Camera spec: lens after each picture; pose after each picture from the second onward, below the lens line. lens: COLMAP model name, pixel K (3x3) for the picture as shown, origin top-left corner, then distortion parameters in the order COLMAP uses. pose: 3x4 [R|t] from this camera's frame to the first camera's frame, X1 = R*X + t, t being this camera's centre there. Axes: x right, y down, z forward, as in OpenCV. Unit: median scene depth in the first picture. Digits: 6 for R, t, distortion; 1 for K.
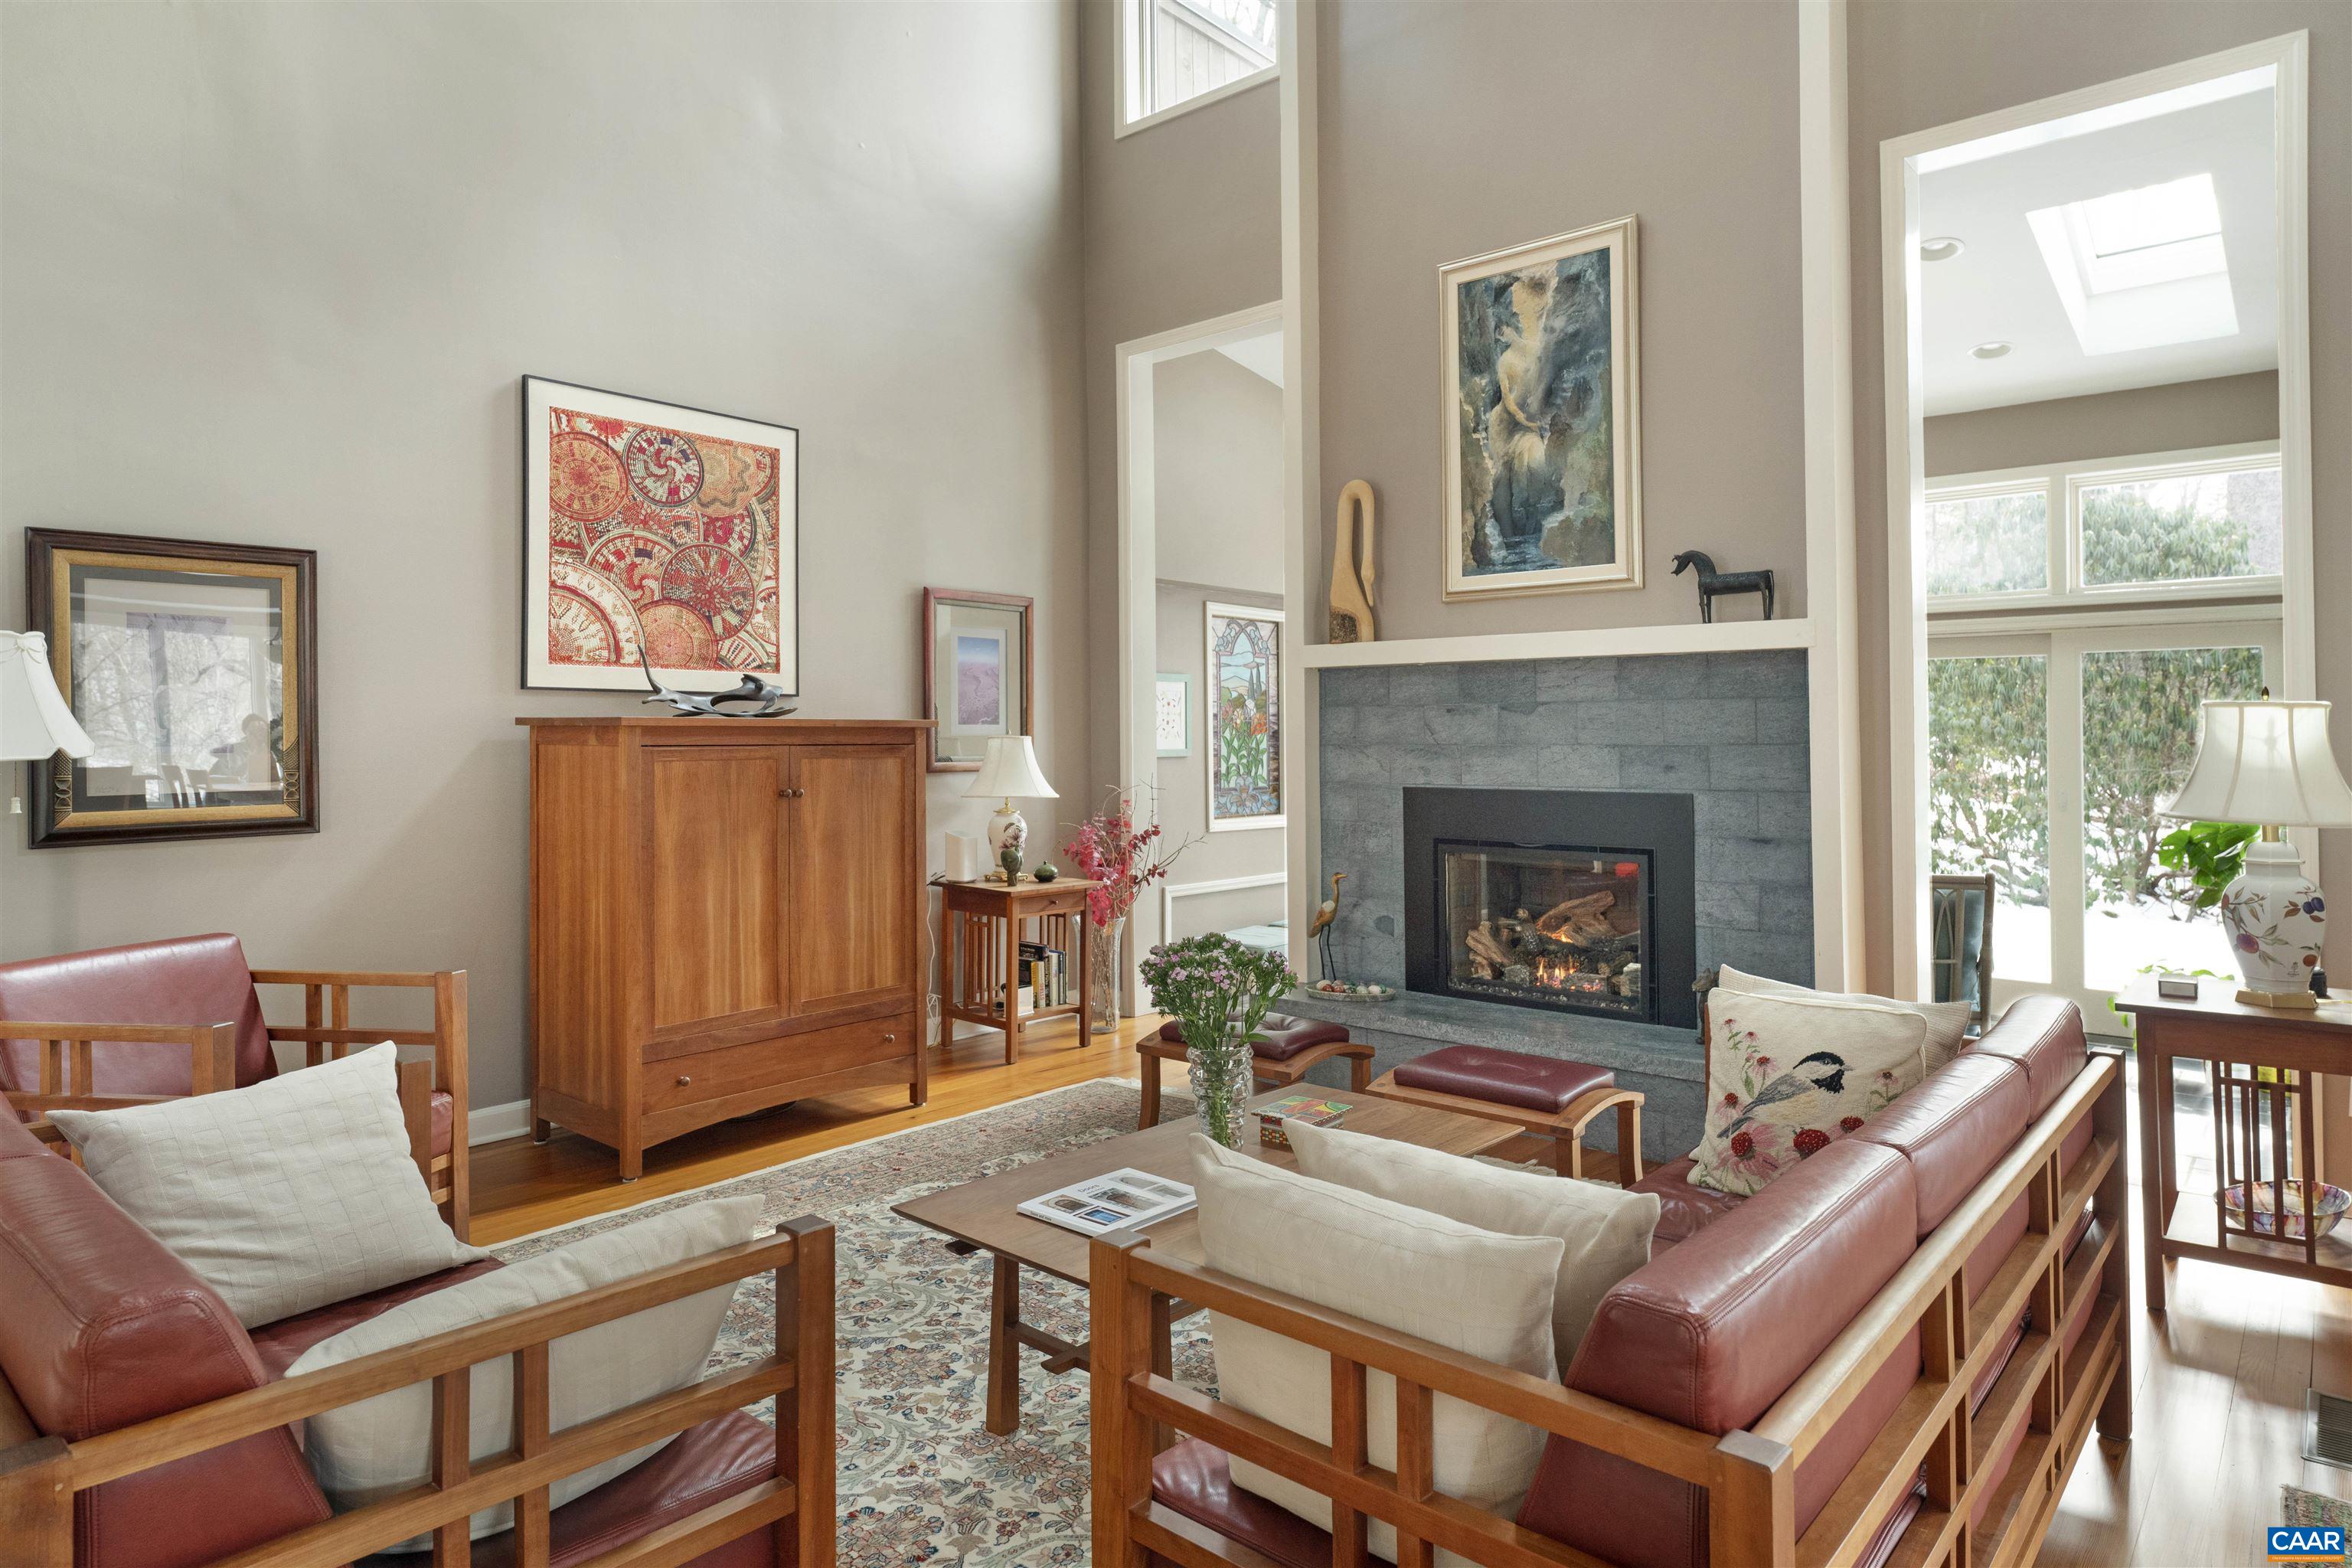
lens RADIAL K [[1325.7, 0, 1178.2], [0, 1325.7, 725.3], [0, 0, 1]] dist [-0.001489, 0.001958]
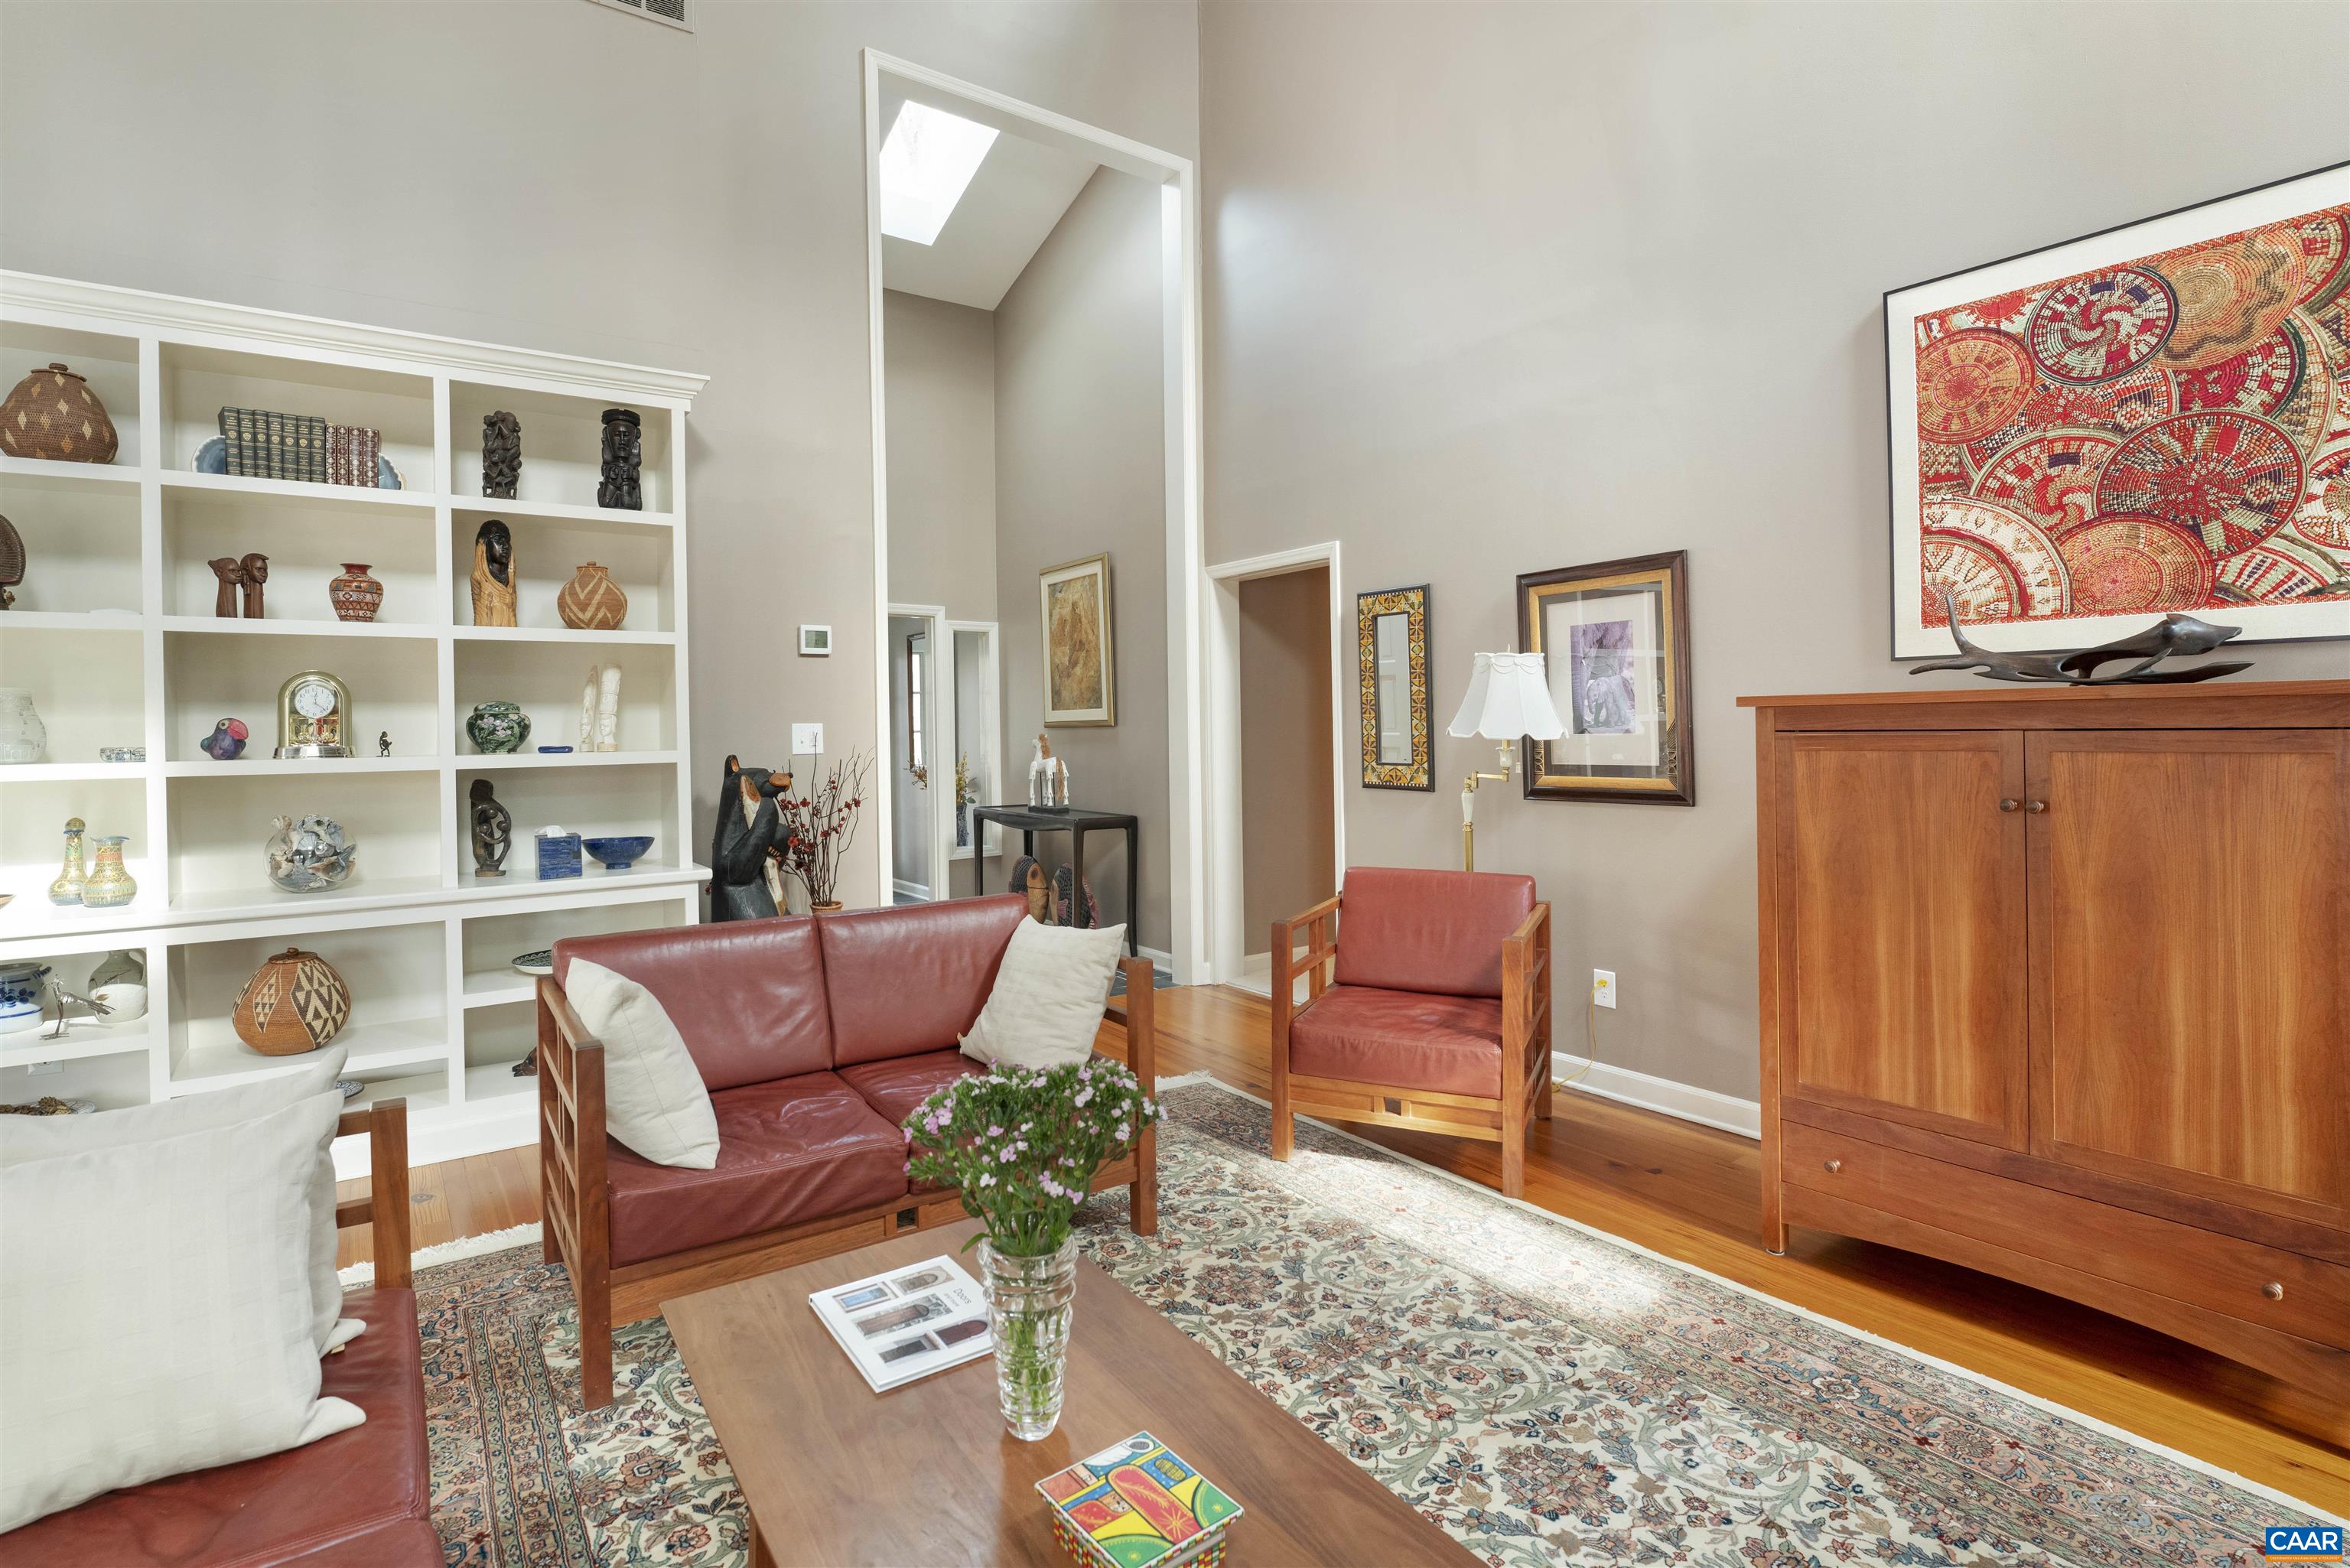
lens RADIAL K [[1126.5, 0, 1173.5], [0, 1126.5, 725.4], [0, 0, 1]] dist [-0.020652, -0.000062]
pose [[-0.227182, 0.008119, -0.973819, 0.298181], [0.026971, 0.999634, 0.002042, 0.000333], [0.973479, -0.025800, -0.227318, 0.674190]]
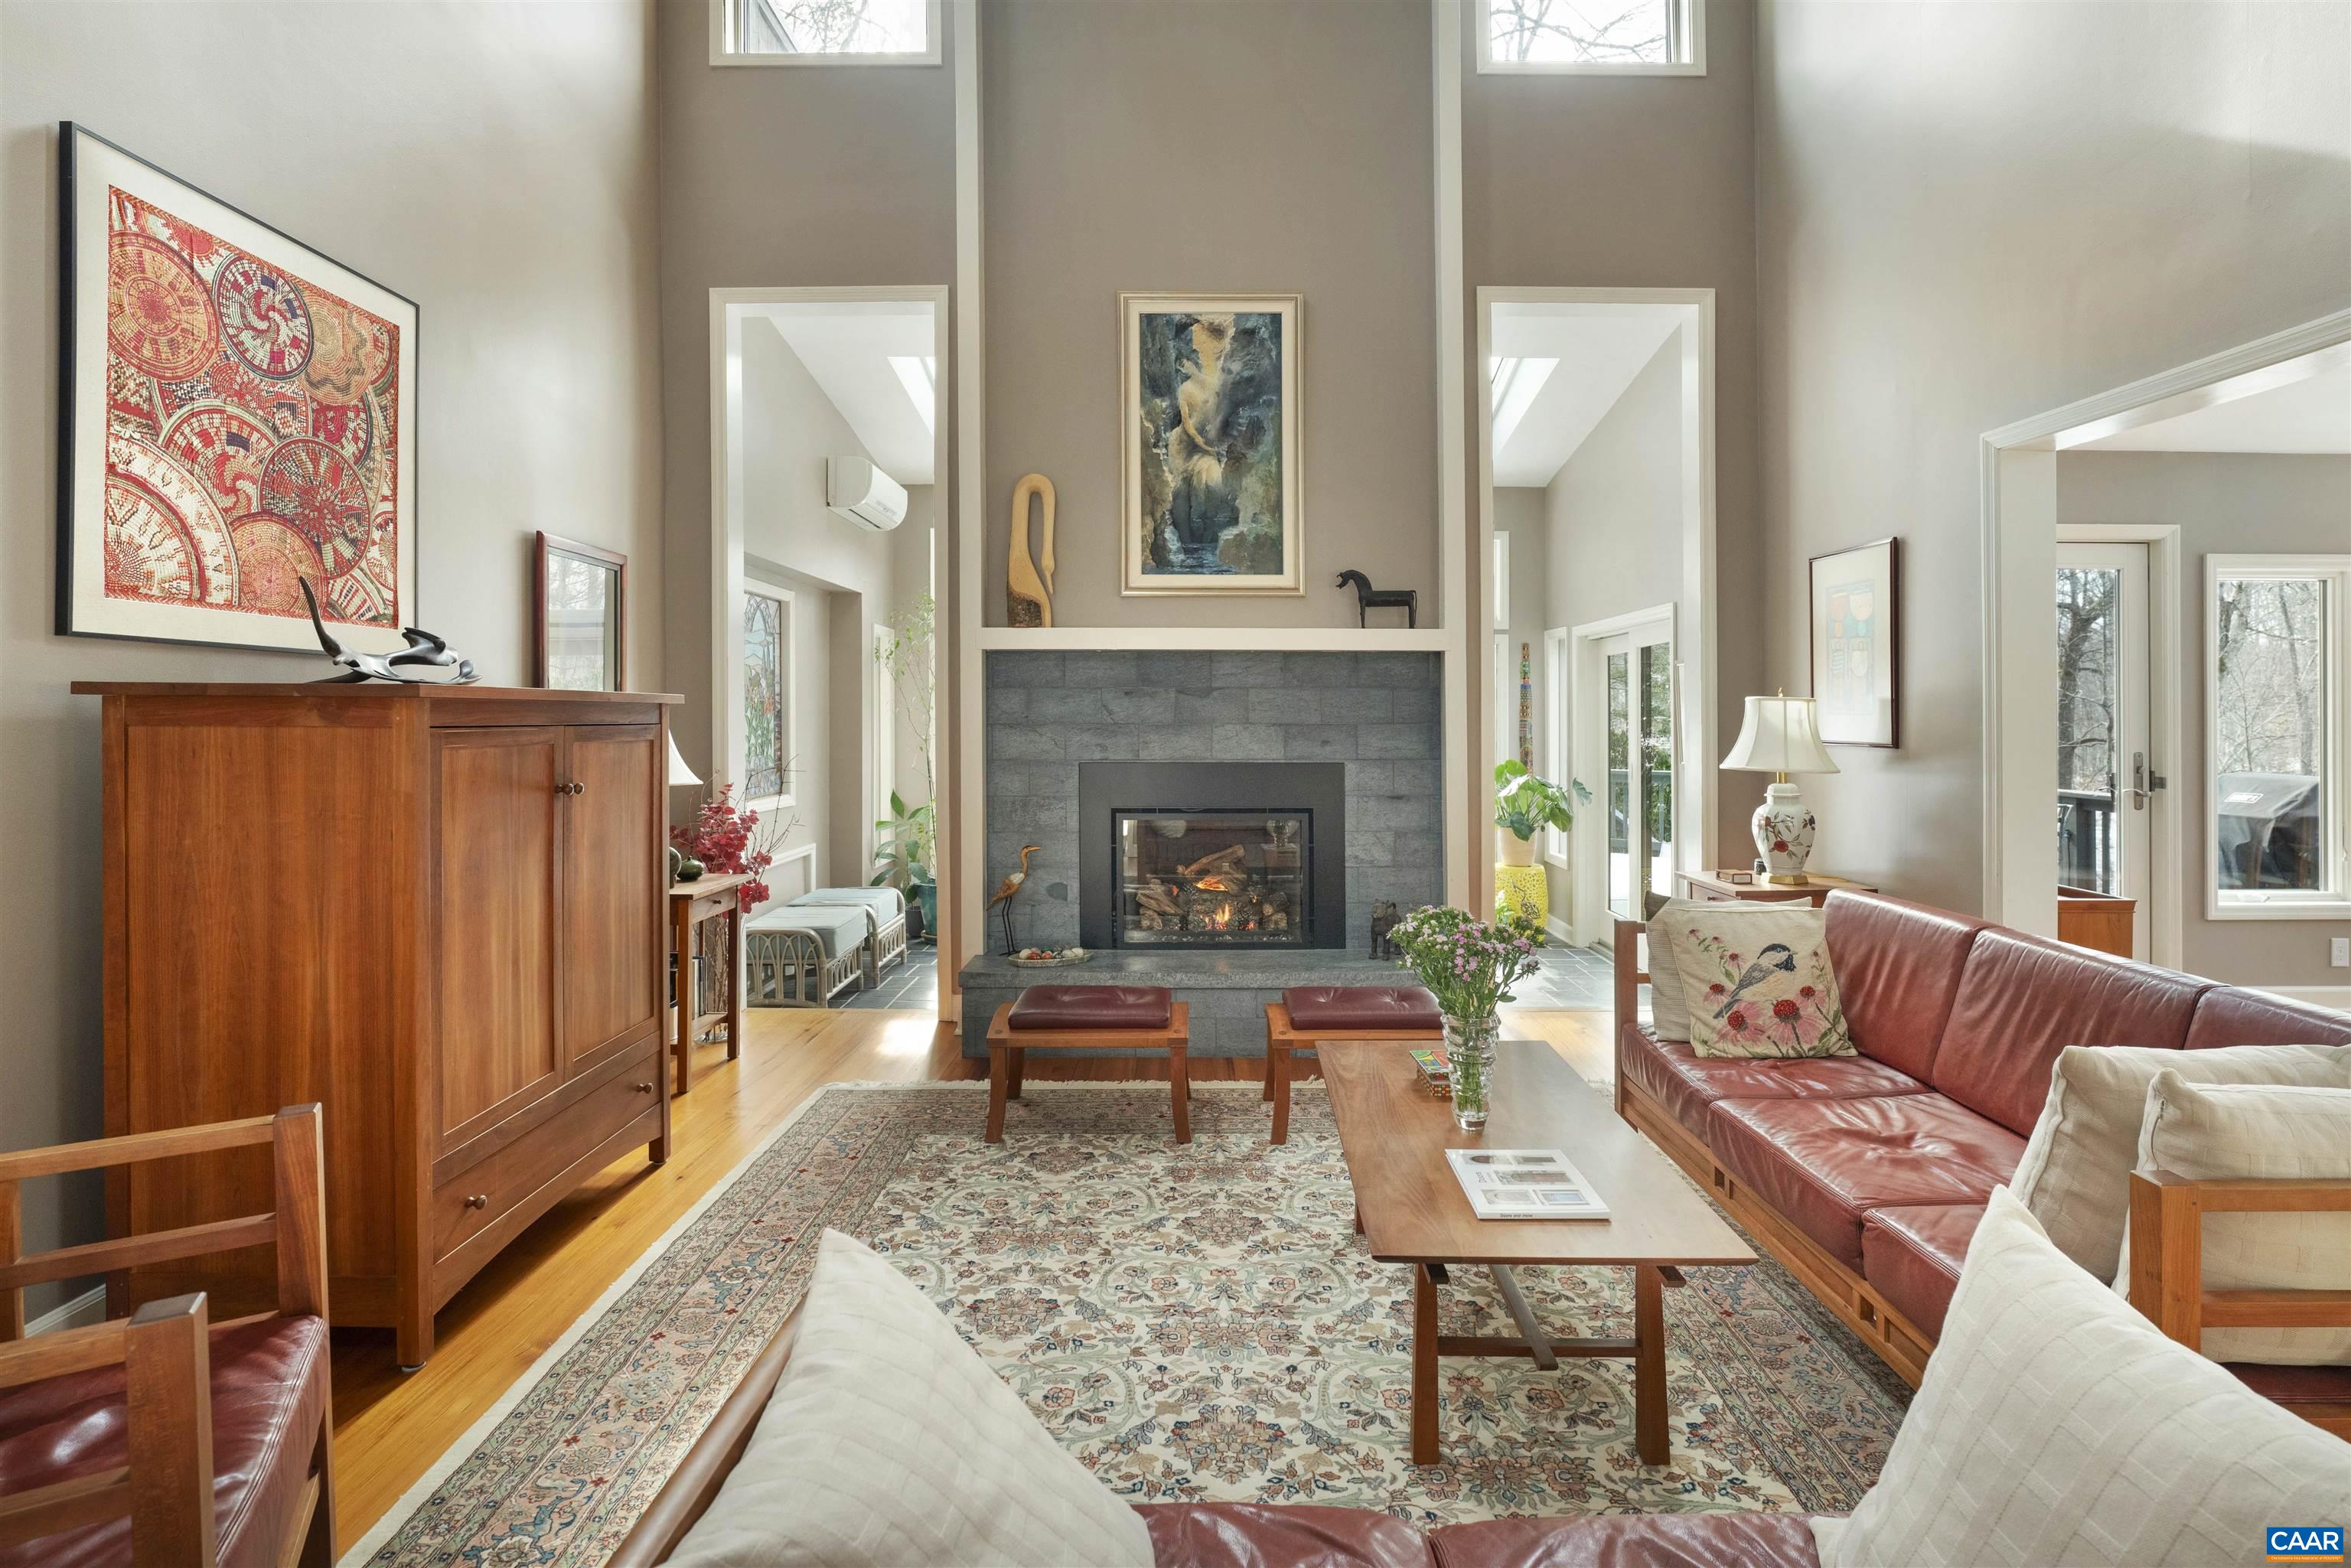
lens RADIAL K [[1127.0, 0, 1181.0], [0, 1127.0, 716.4], [0, 0, 1]] dist [-0.020652, -0.000062]
pose [[0.768178, 0.003089, 0.640229, -0.402036], [-0.008820, 0.999945, 0.005757, 0.002558], [-0.640176, -0.010069, 0.768162, 0.265167]]
